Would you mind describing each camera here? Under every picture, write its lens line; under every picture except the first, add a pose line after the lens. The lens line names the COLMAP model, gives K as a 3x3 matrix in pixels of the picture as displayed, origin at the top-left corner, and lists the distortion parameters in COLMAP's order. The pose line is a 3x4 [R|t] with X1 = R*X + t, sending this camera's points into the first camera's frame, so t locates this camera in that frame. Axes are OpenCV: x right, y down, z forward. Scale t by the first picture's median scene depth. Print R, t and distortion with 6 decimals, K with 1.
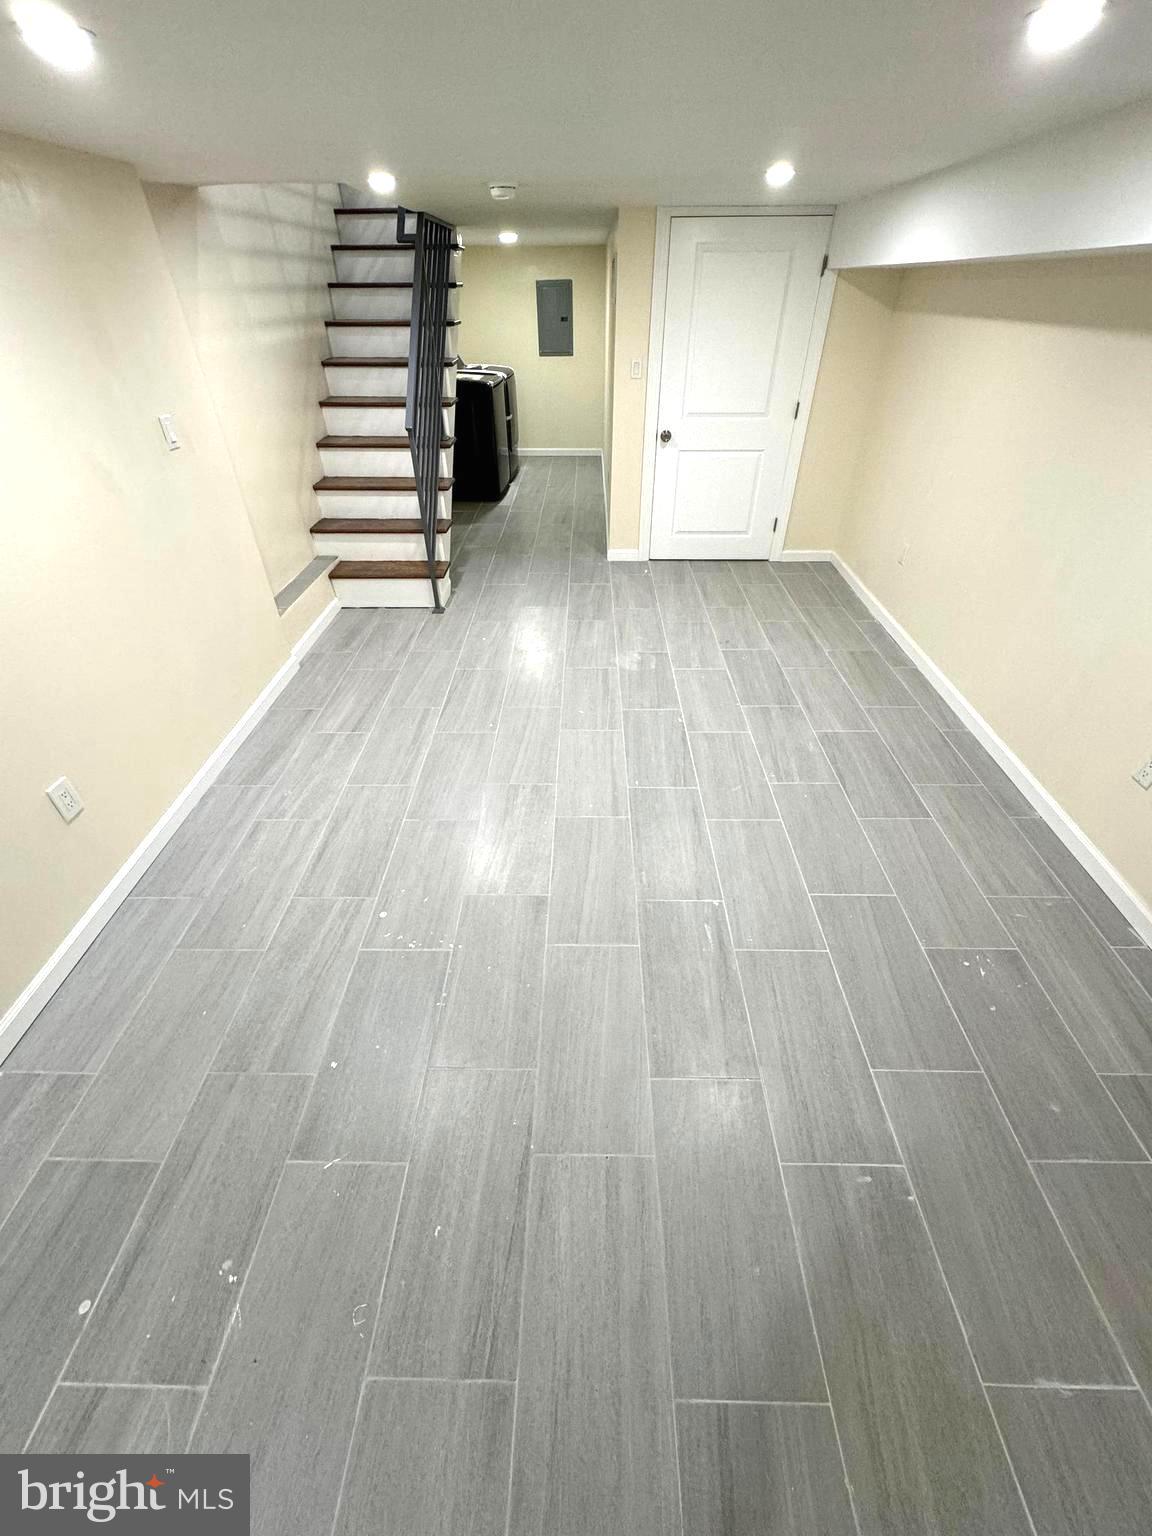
lens RADIAL K [[607.2, 0, 580.7], [0, 607.2, 768.6], [0, 0, 1]] dist [-0.001506, 0.000385]
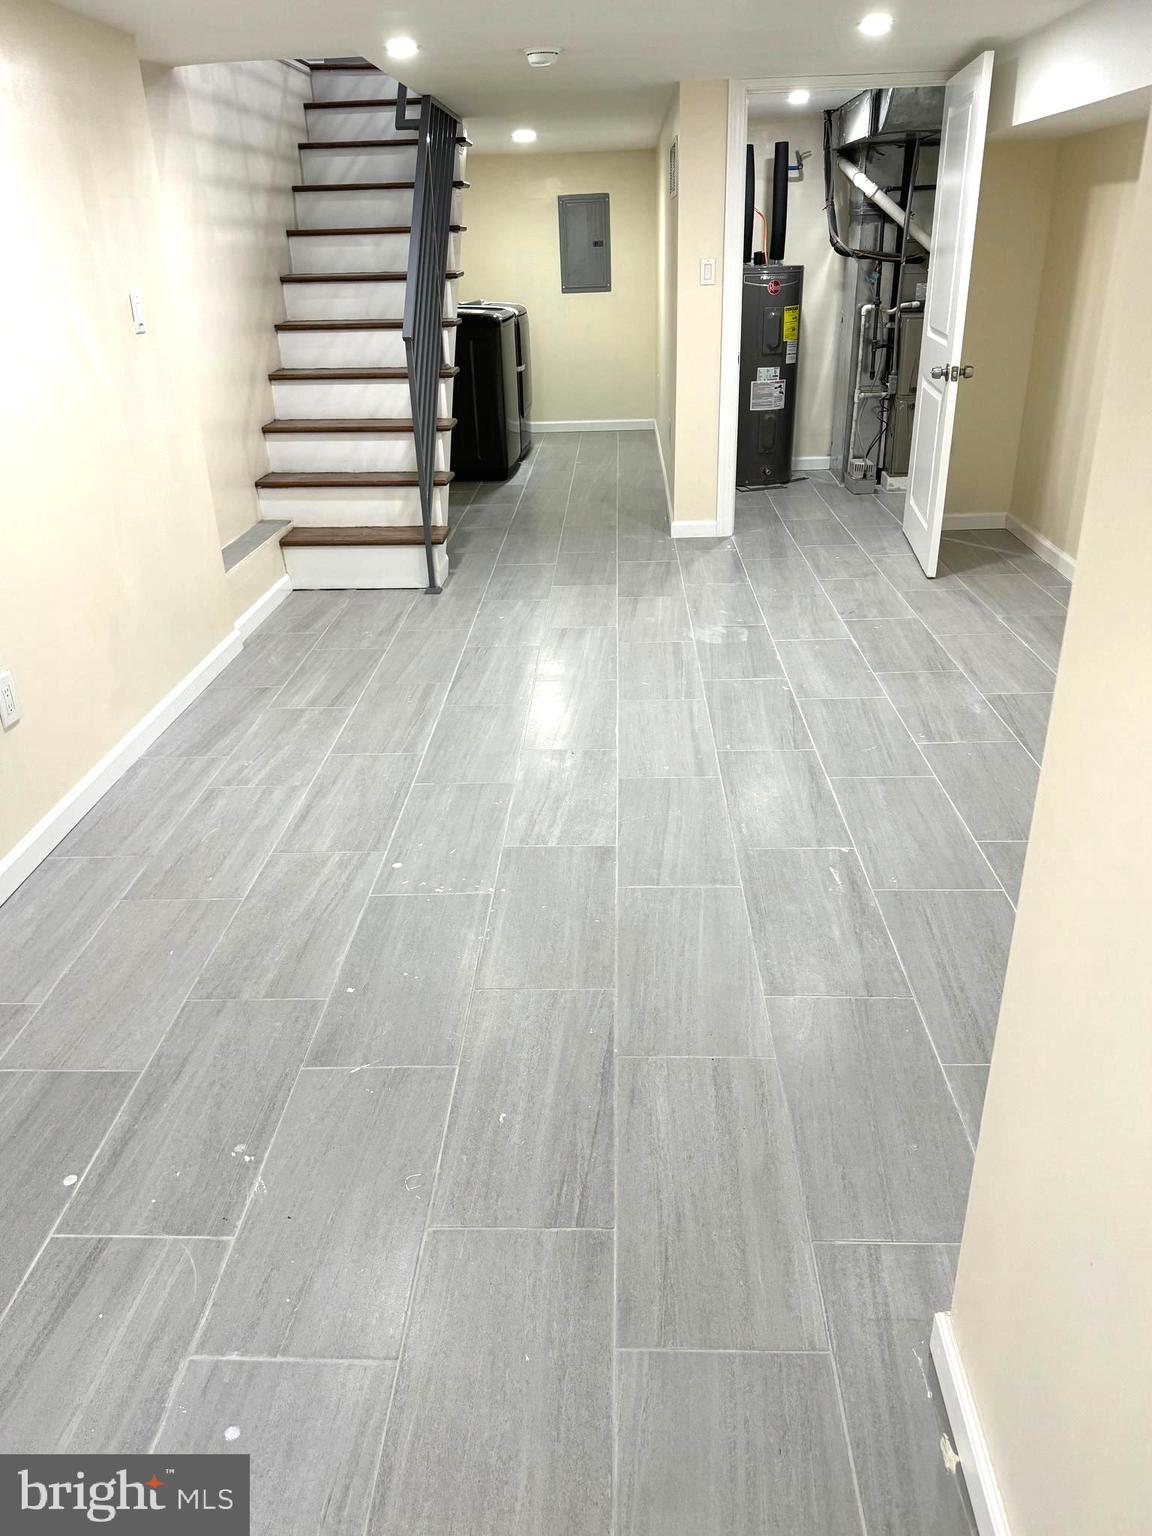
lens RADIAL K [[1082.0, 0, 576.0], [0, 1082.0, 768.0], [0, 0, 1]] dist [0.170424, -0.272127]
pose [[0.999376, -0.011916, -0.033255, -0.048604], [0.004085, 0.974058, -0.226260, 0.358439], [0.035089, 0.225983, 0.973499, -0.274266]]
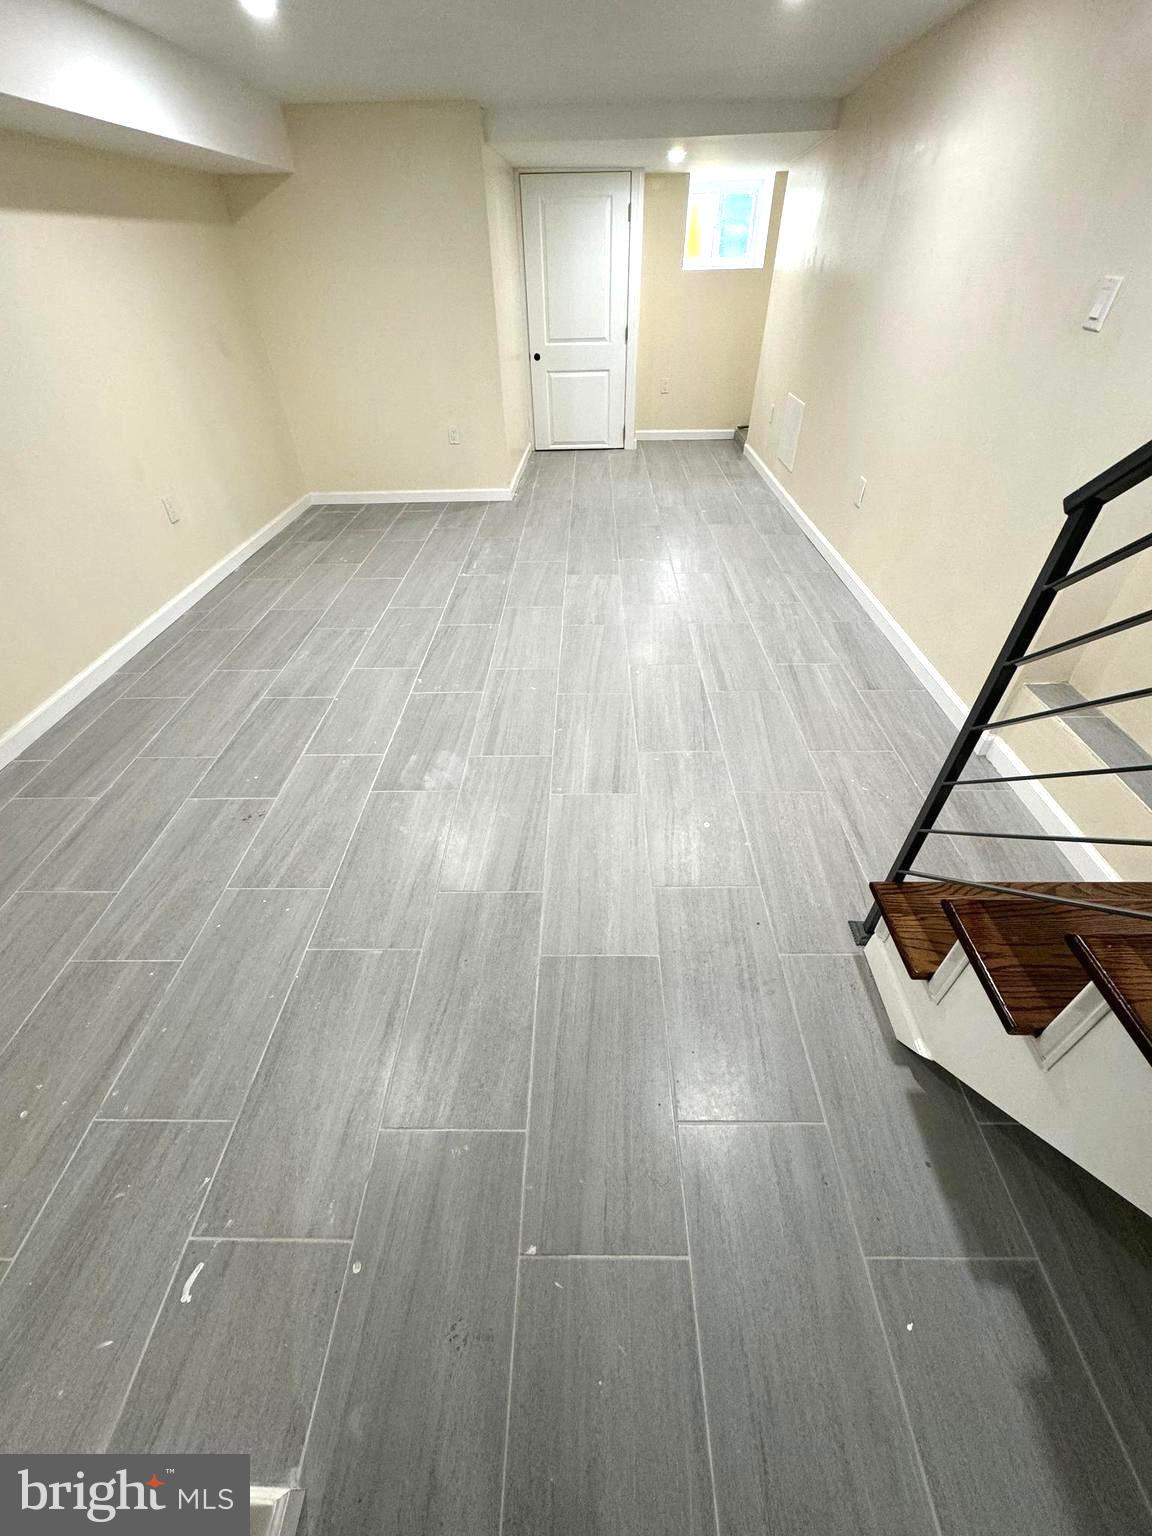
lens RADIAL K [[607.2, 0, 580.7], [0, 607.2, 768.6], [0, 0, 1]] dist [-0.001506, 0.000385]
pose [[-0.999679, 0.019331, 0.016364, -0.091602], [0.019832, 0.195636, 0.980476, -1.076289], [0.015752, 0.980486, -0.195957, 1.555793]]
